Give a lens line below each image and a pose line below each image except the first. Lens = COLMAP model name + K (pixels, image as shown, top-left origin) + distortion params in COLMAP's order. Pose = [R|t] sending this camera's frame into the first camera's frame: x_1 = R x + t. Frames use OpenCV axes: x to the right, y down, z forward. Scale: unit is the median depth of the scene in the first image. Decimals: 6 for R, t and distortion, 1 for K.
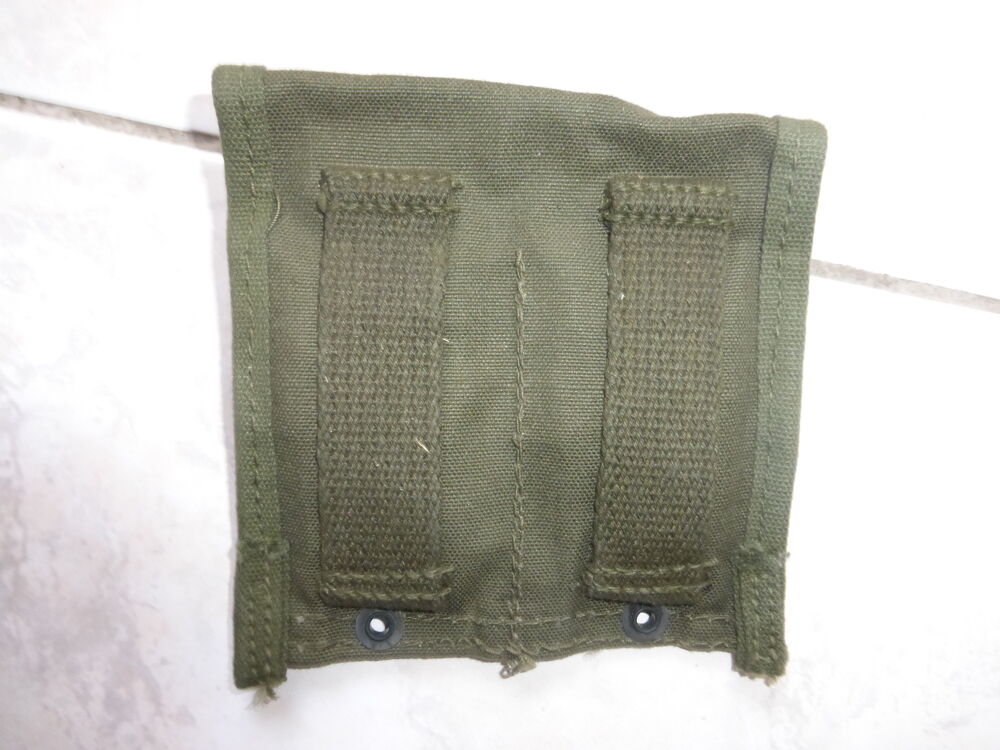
lens RADIAL K [[696.5, 0, 502.7], [0, 696.5, 416.9], [0, 0, 1]] dist [0.002539, -0.006912]
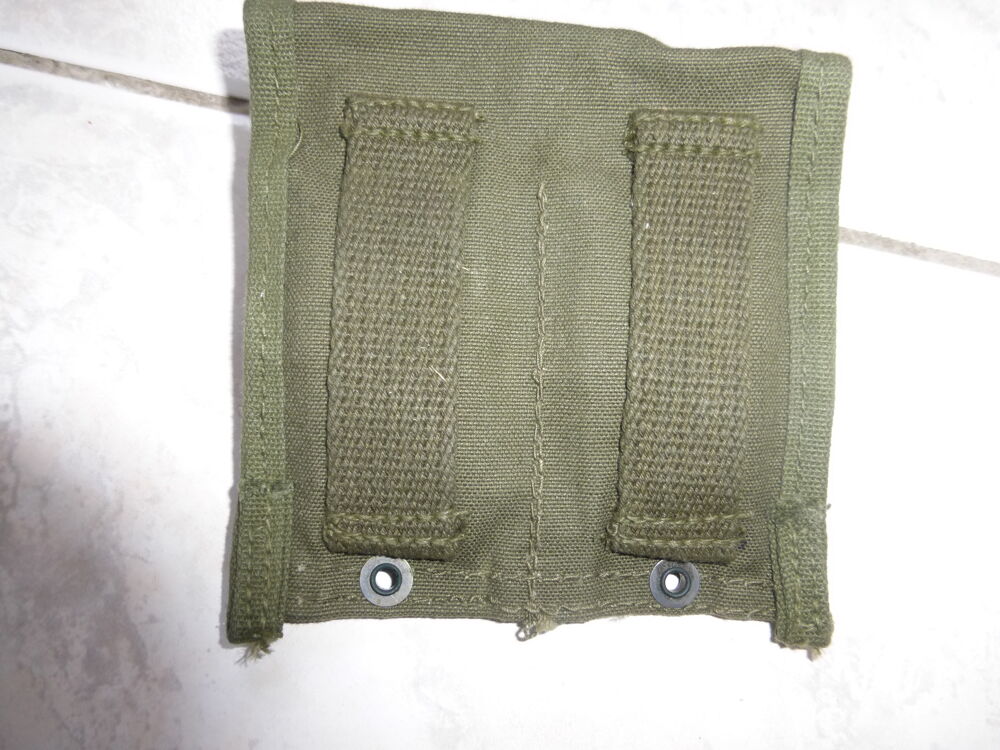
lens RADIAL K [[710.6, 0, 503.7], [0, 710.6, 397.2], [0, 0, 1]] dist [-0.010016, 0.002654]
pose [[0.999811, 0.012982, -0.014498, -0.011377], [-0.014711, 0.991873, -0.126376, 0.184639], [0.012739, 0.126565, 0.991876, 0.040916]]
